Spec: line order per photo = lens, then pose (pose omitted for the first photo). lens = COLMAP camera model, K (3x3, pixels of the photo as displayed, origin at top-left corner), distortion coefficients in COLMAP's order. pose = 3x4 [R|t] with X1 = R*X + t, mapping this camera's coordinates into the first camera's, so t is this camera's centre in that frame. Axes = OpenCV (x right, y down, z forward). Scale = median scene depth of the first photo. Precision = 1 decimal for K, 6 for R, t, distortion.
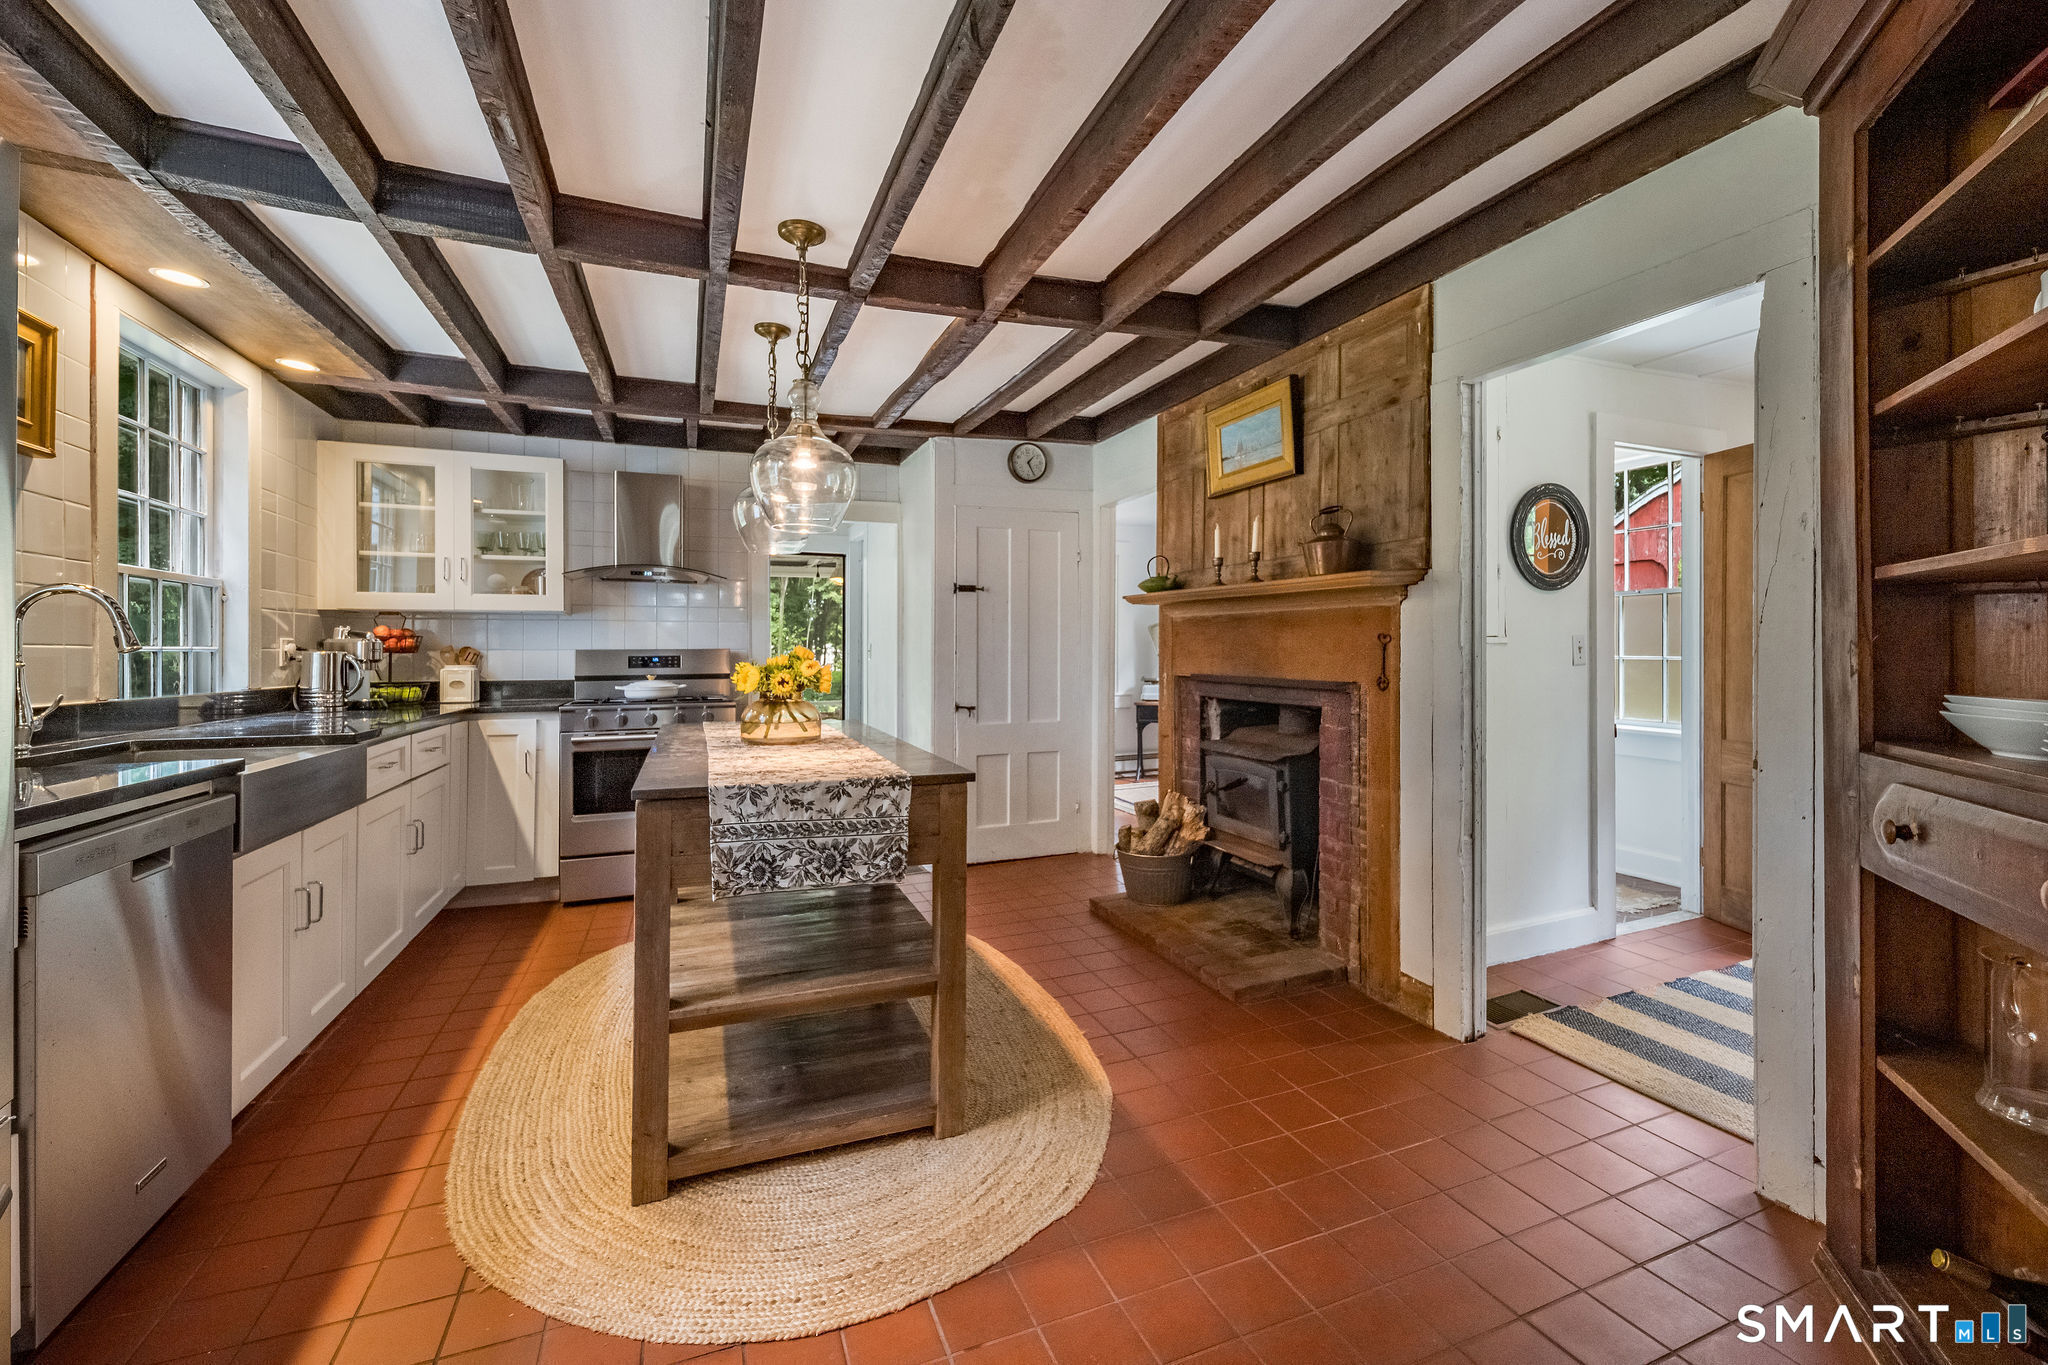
lens RADIAL K [[840.1, 0, 1025.0], [0, 840.1, 665.0], [0, 0, 1]] dist [-0.000825, -0.000199]
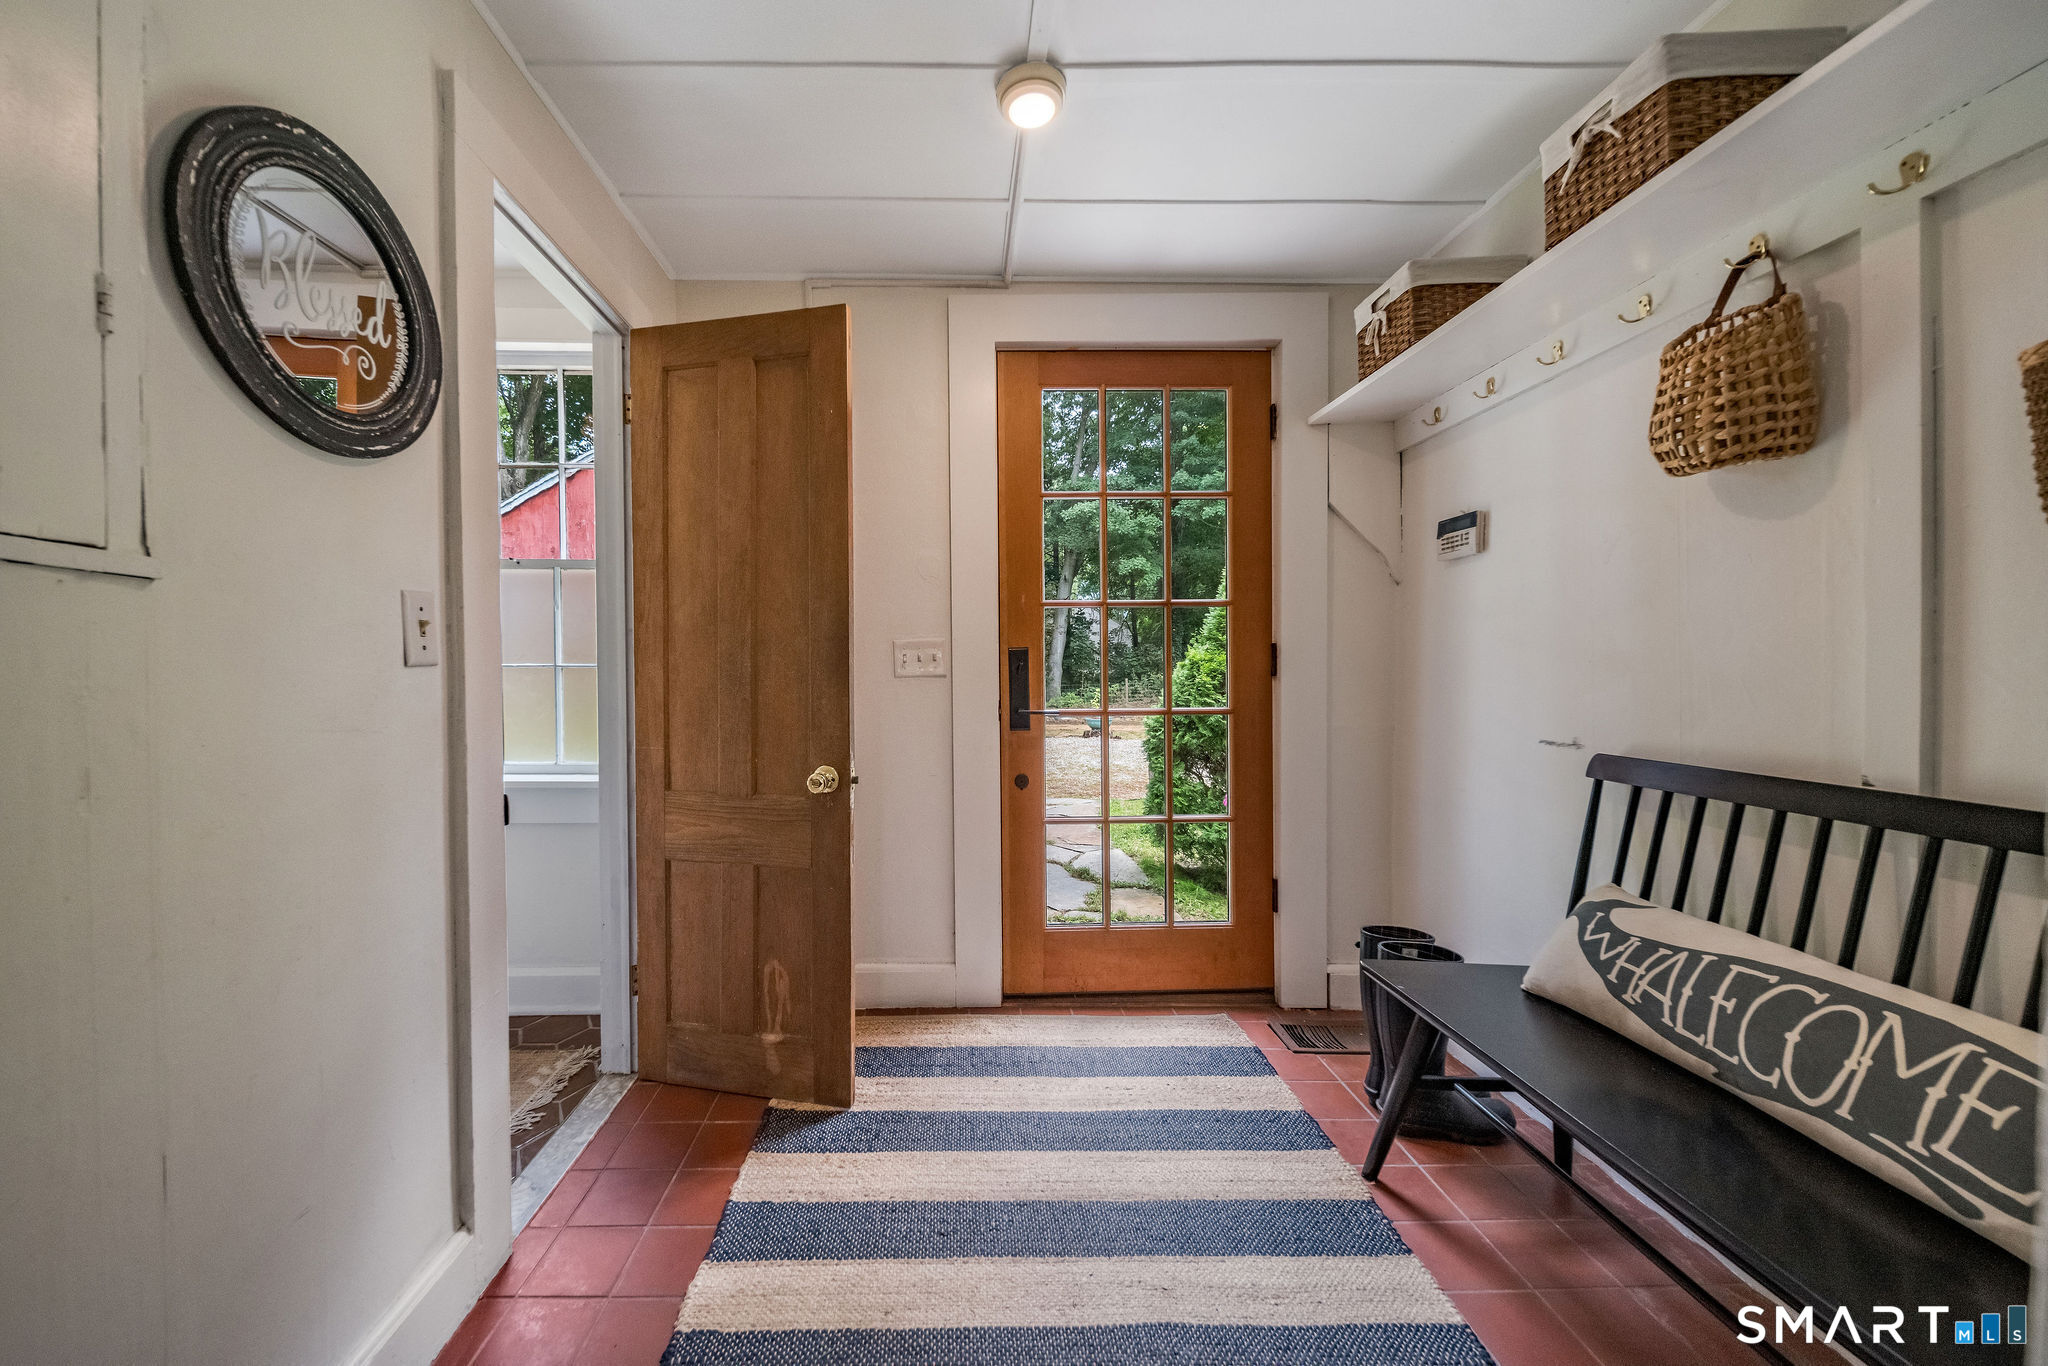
lens RADIAL K [[840.1, 0, 1023.6], [0, 840.1, 687.6], [0, 0, 1]] dist [-0.000825, -0.000199]
pose [[0.377298, -0.008123, 0.926056, 0.353858], [0.012860, 0.999911, 0.003531, 0.013000], [-0.926003, 0.010577, 0.377369, 0.518089]]
